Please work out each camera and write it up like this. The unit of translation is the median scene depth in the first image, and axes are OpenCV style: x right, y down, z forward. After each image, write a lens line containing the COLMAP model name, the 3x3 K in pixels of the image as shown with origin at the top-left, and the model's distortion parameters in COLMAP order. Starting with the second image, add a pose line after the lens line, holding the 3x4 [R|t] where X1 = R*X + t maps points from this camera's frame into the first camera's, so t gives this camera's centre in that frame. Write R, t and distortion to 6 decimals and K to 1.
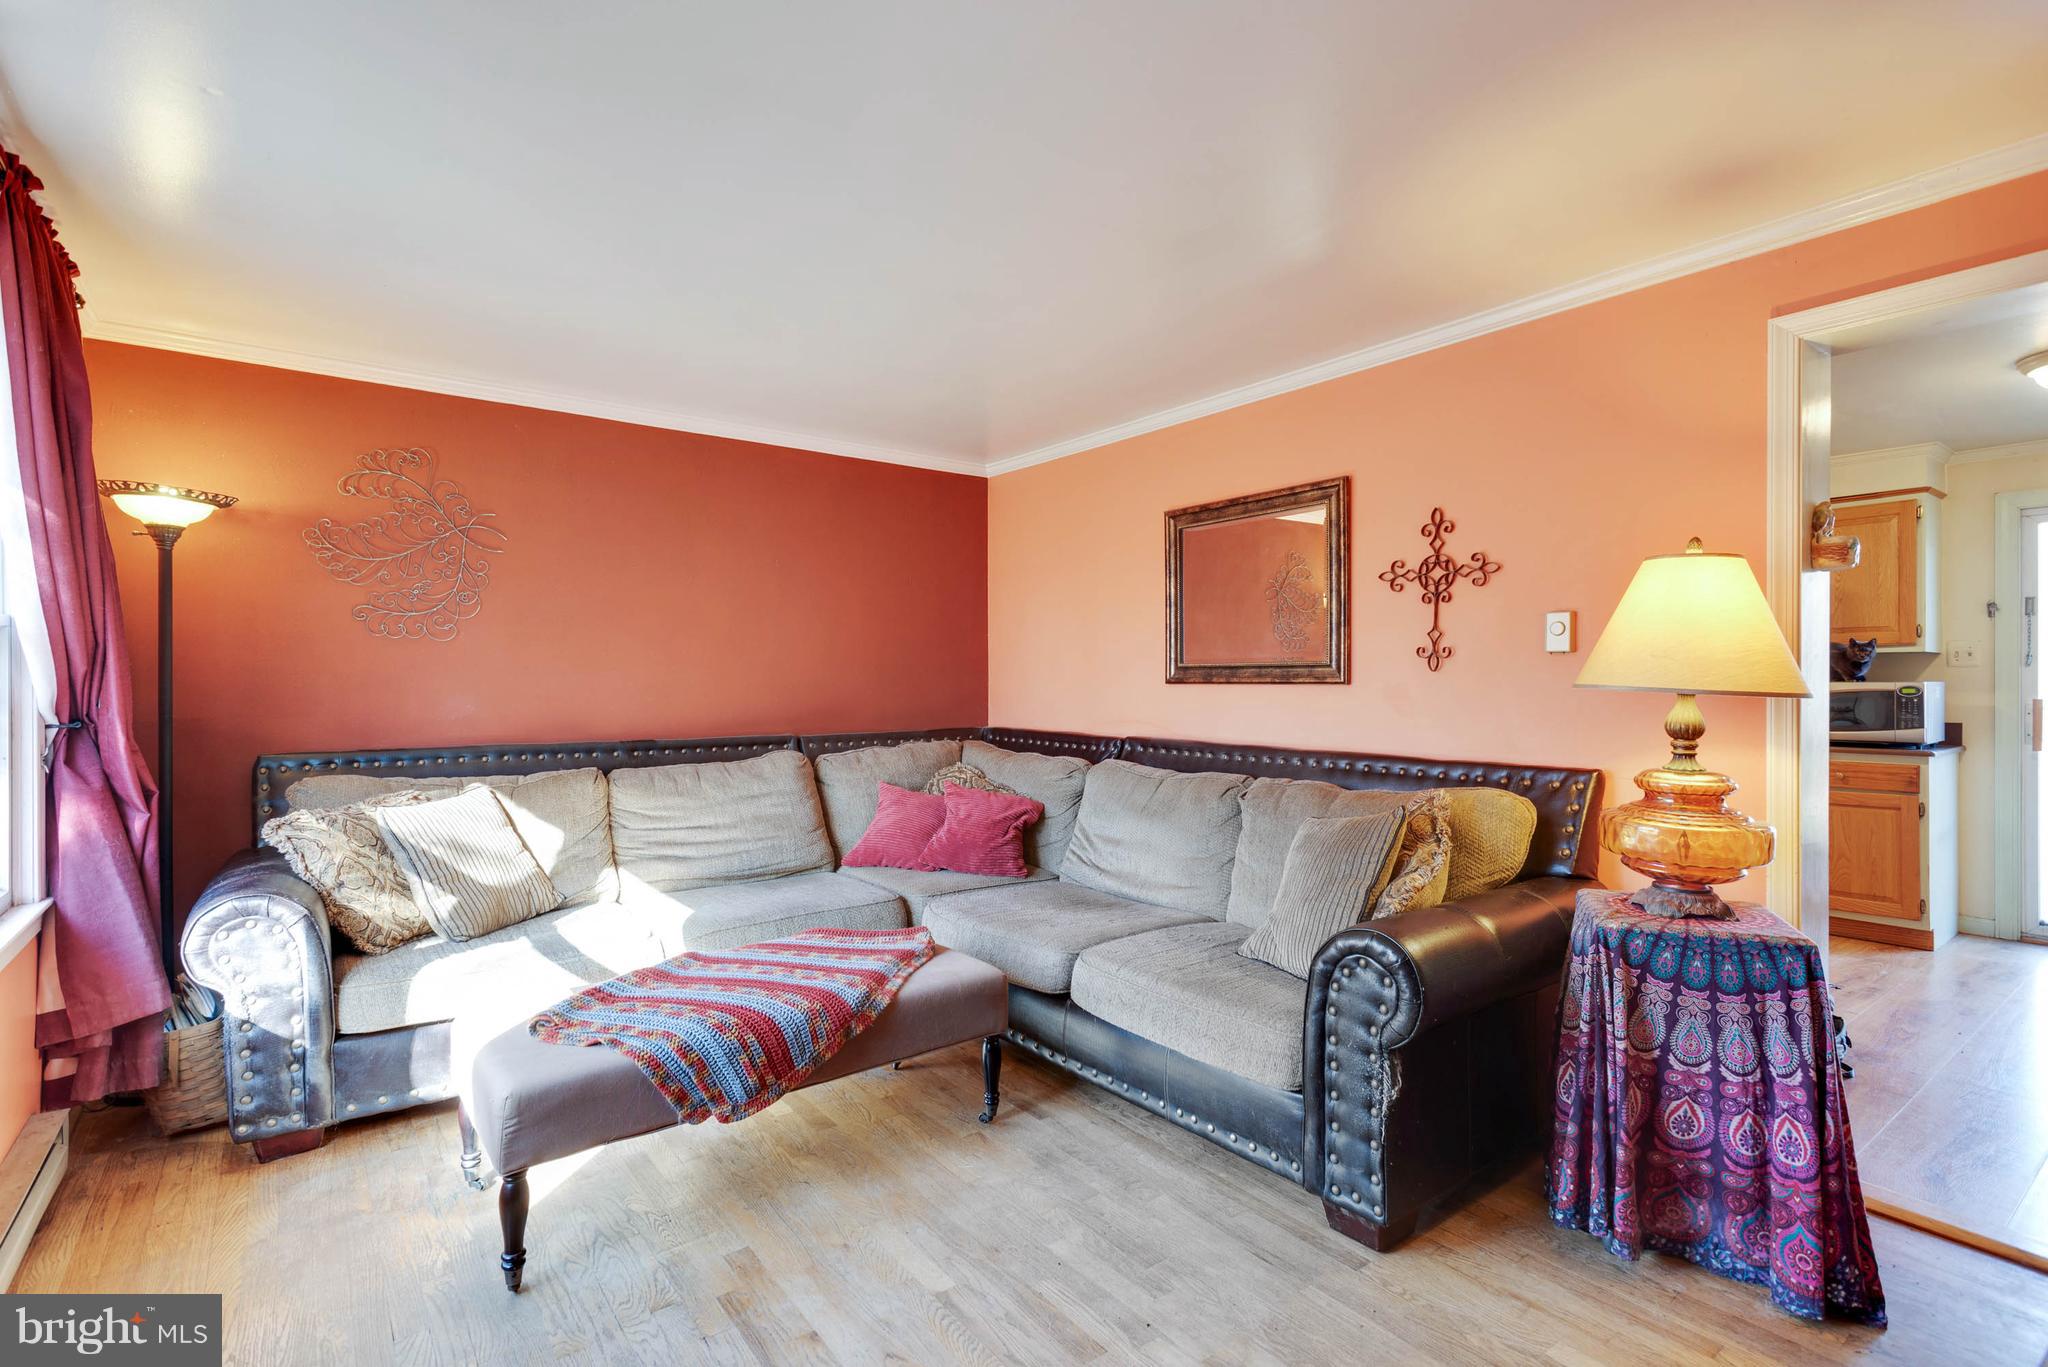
lens RADIAL K [[950.1, 0, 1024.0], [0, 950.1, 683.5], [0, 0, 1]] dist [-0.000375, 0.000104]
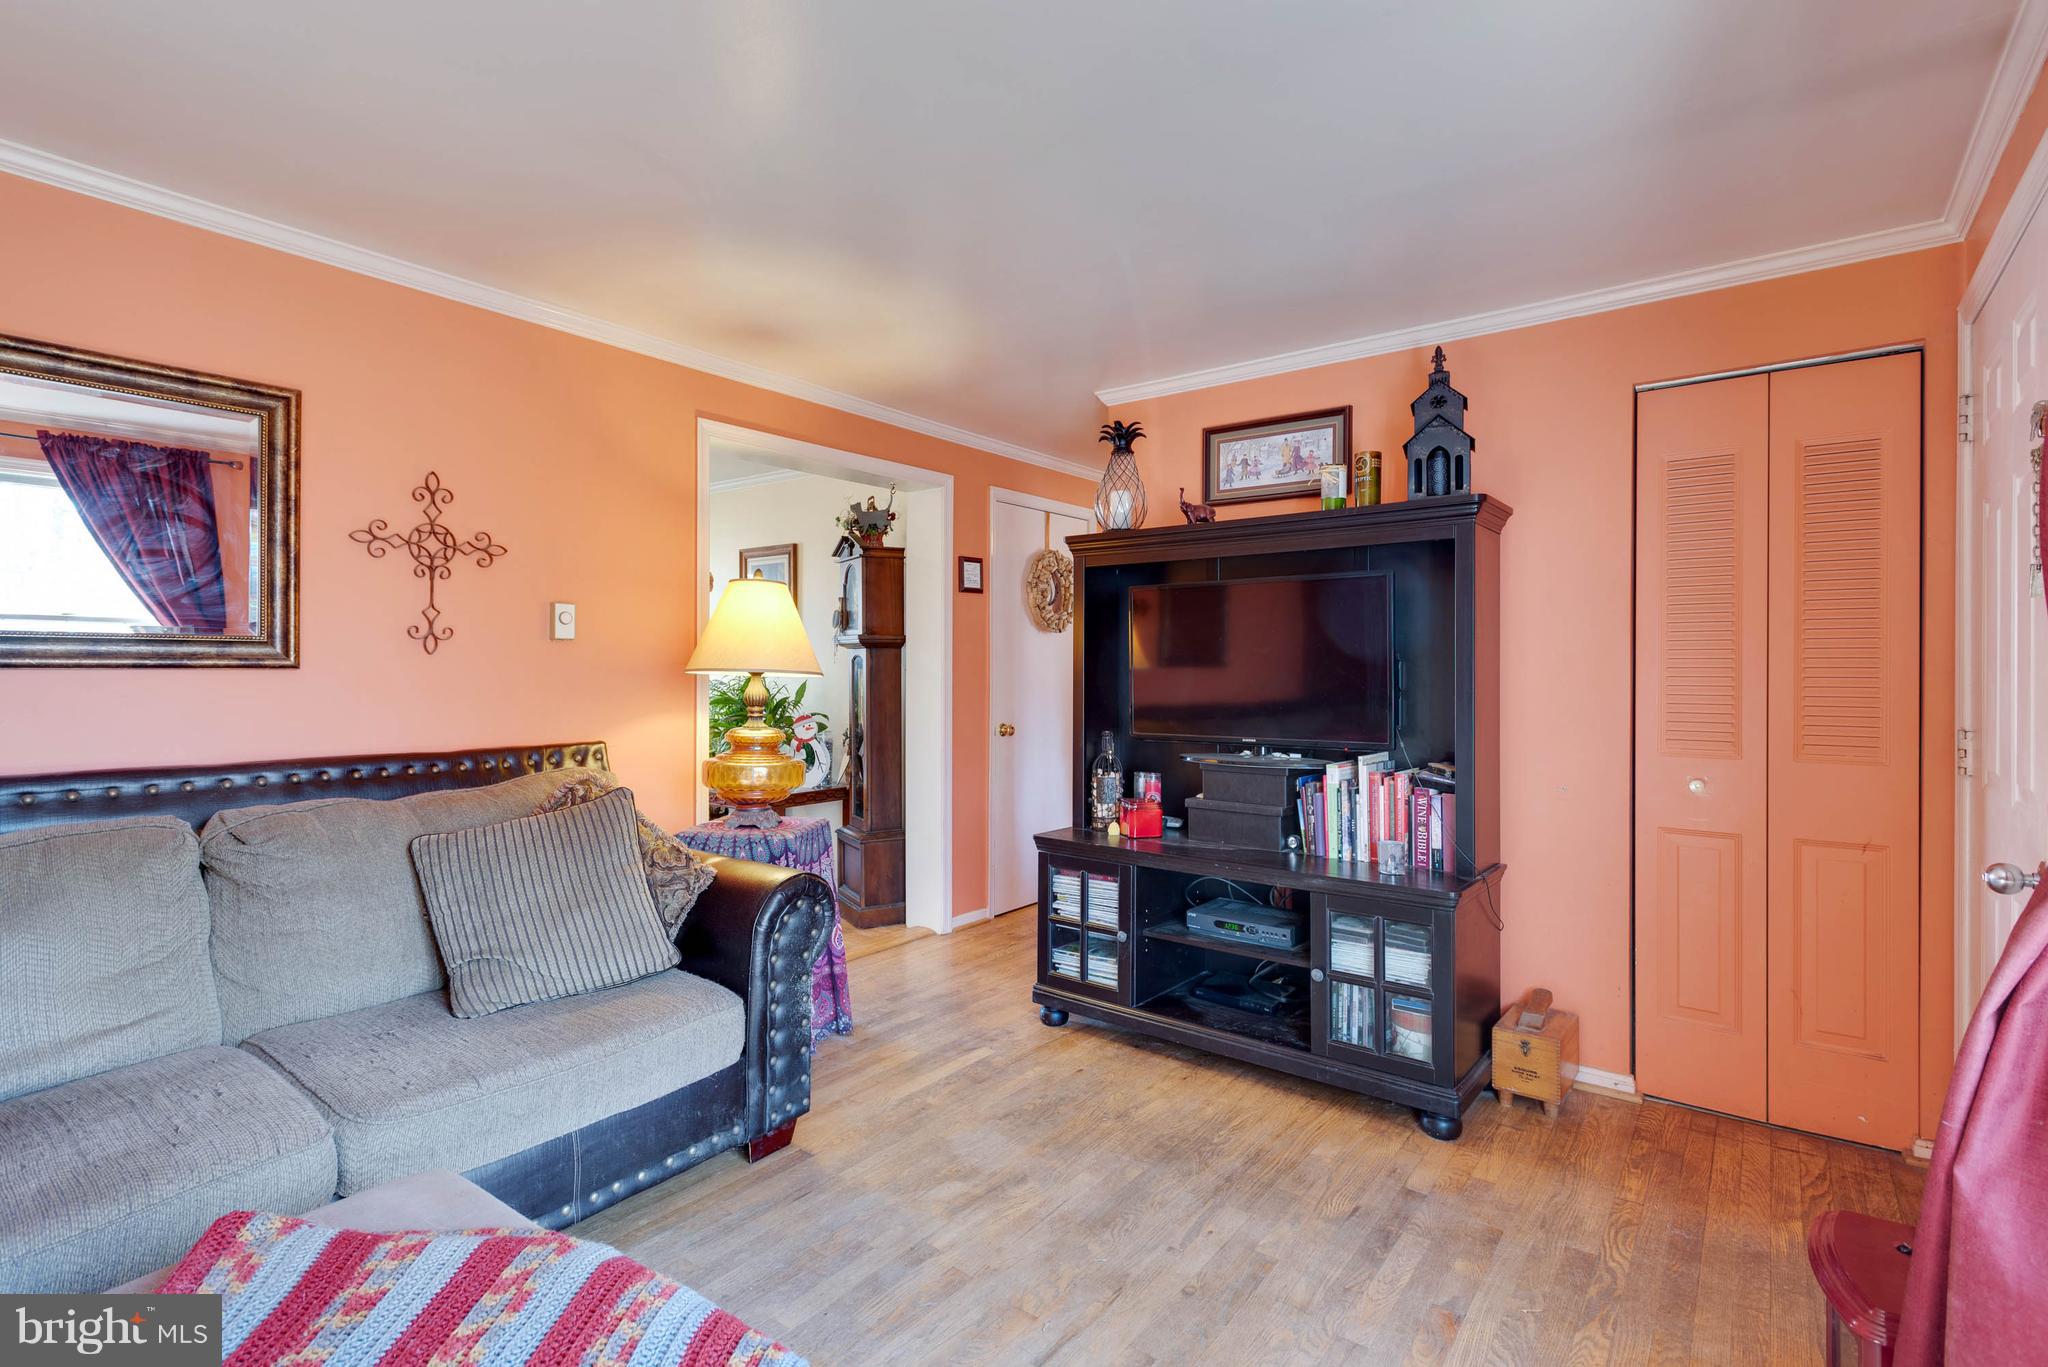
lens RADIAL K [[974.5, 0, 1031.3], [0, 974.5, 650.0], [0, 0, 1]] dist [0.005605, 0.000382]
pose [[-0.275953, 0.013871, 0.961071, -0.607554], [-0.001503, 0.999888, -0.014863, -0.003850], [-0.961170, -0.005546, -0.275902, 0.710053]]
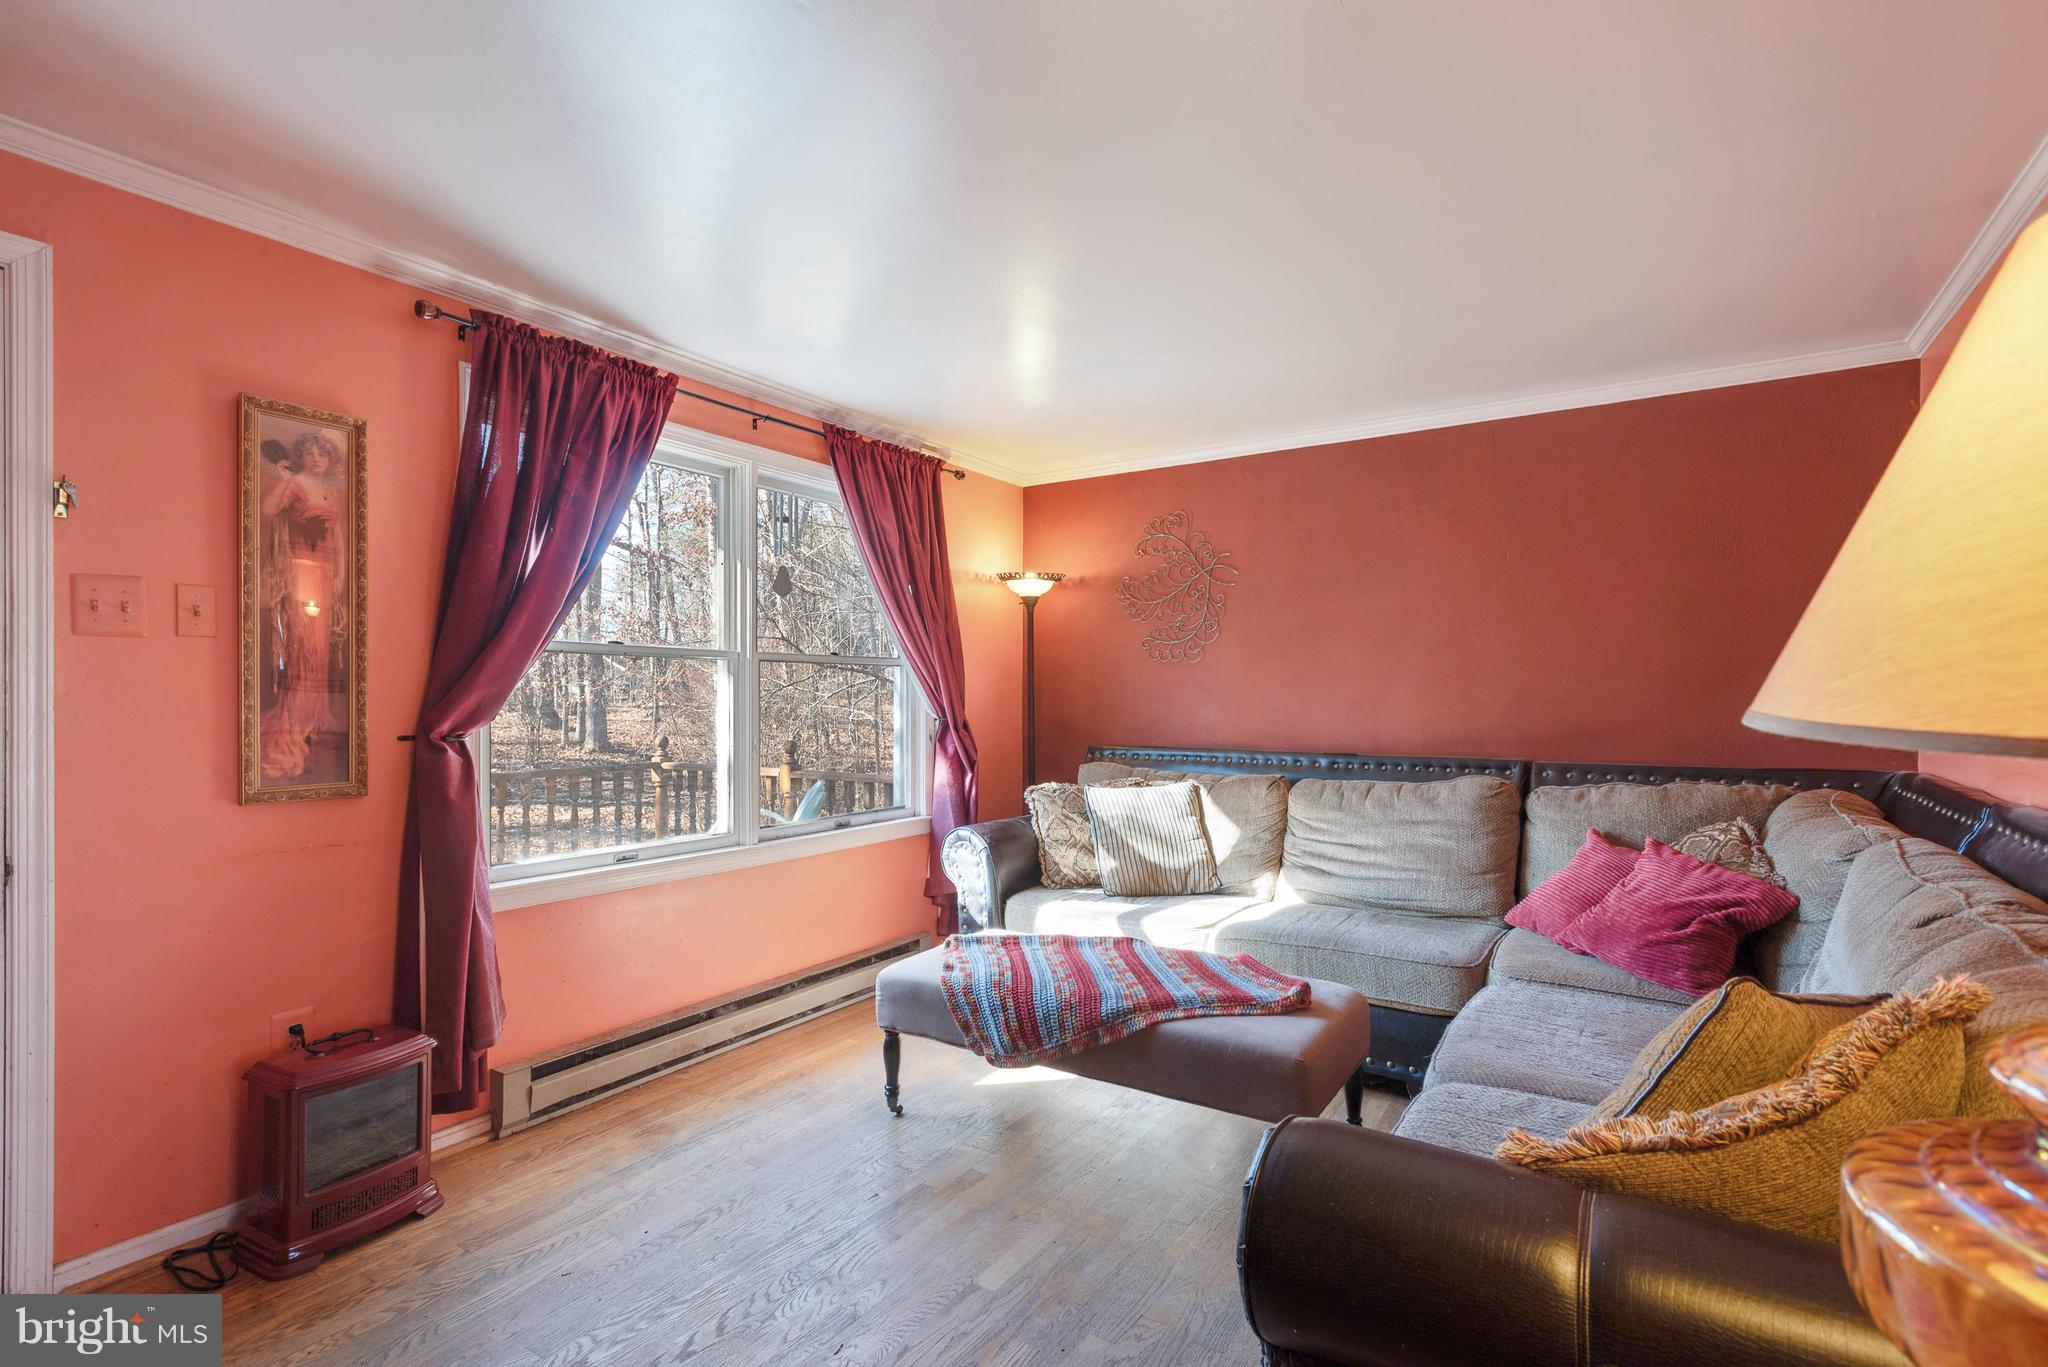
lens RADIAL K [[950.1, 0, 1024.0], [0, 950.1, 683.5], [0, 0, 1]] dist [-0.000375, 0.000104]
pose [[0.339373, -0.008271, -0.940616, 0.576533], [-0.003457, 0.999944, -0.010040, -0.005188], [0.940646, 0.006659, 0.339325, 0.433274]]
